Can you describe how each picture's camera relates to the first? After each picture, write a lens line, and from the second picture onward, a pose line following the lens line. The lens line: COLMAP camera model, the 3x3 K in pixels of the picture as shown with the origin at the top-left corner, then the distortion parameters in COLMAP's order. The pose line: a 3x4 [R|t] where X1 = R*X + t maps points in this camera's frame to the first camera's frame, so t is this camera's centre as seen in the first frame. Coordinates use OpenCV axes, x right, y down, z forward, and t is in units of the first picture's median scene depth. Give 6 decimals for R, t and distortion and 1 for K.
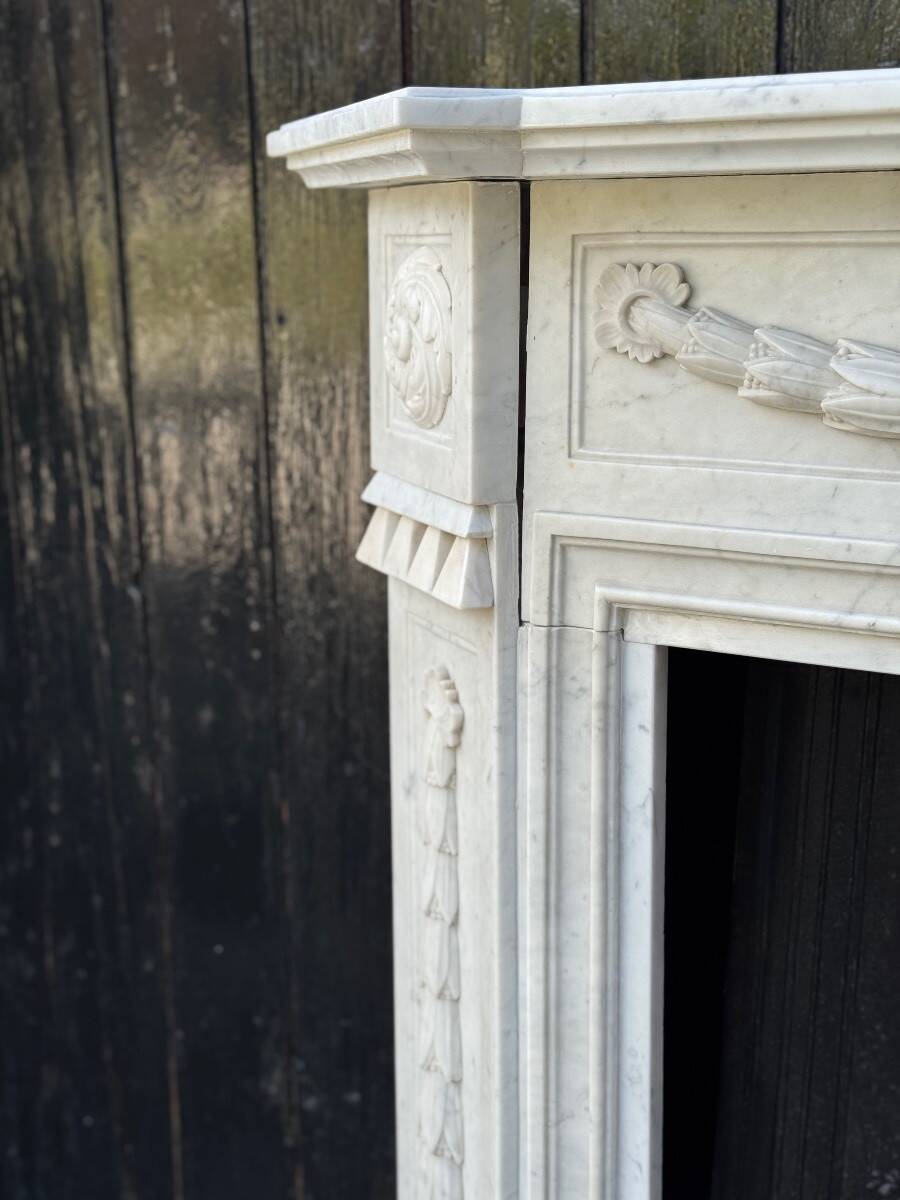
lens RADIAL K [[1677.5, 0, 444.7], [0, 1677.5, 604.9], [0, 0, 1]] dist [0.195621, -0.404200]
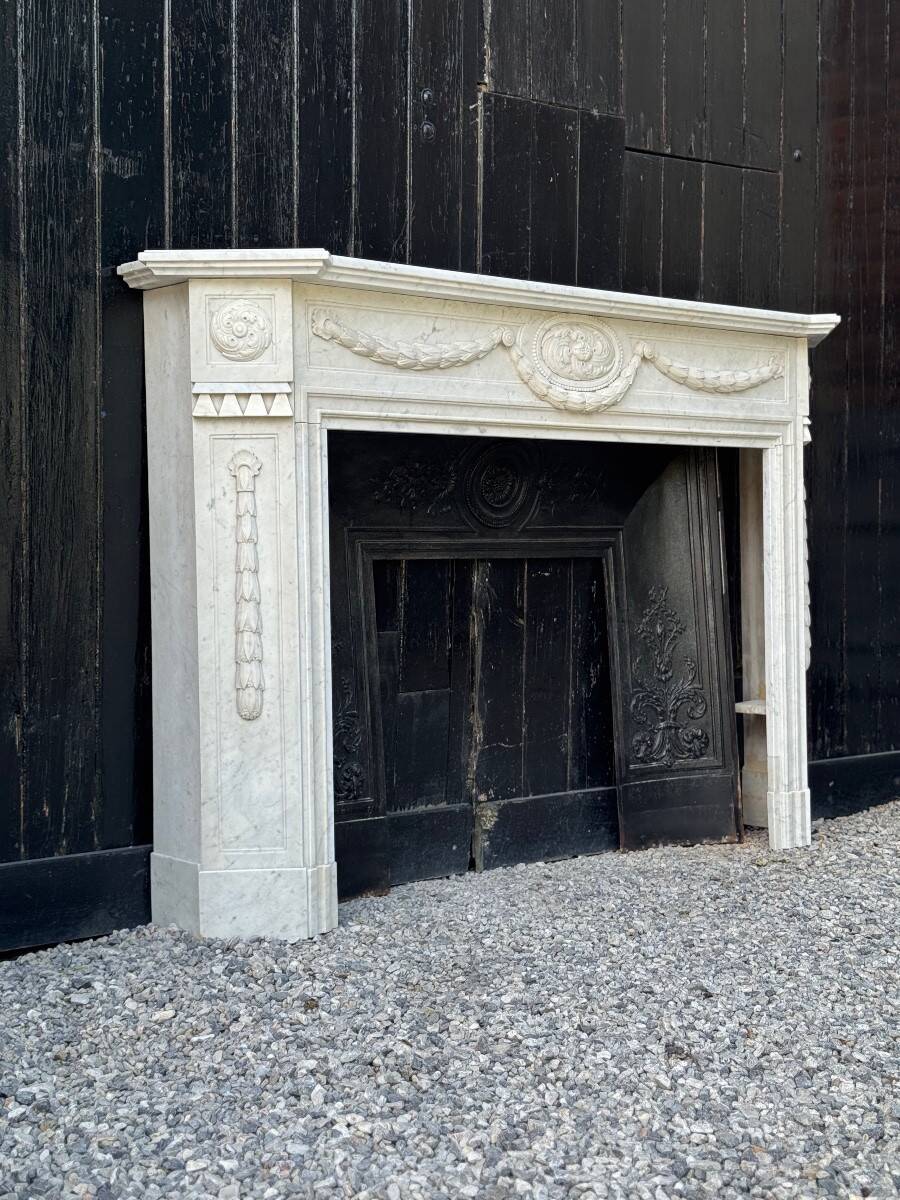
lens RADIAL K [[1677.0, 0, 450.0], [0, 1677.0, 600.0], [0, 0, 1]] dist [0.192718, -0.411608]
pose [[0.336595, -0.034926, 0.941002, -2.768737], [0.204574, 0.978156, -0.036871, 0.499214], [-0.919159, 0.204915, 0.336387, -0.221498]]
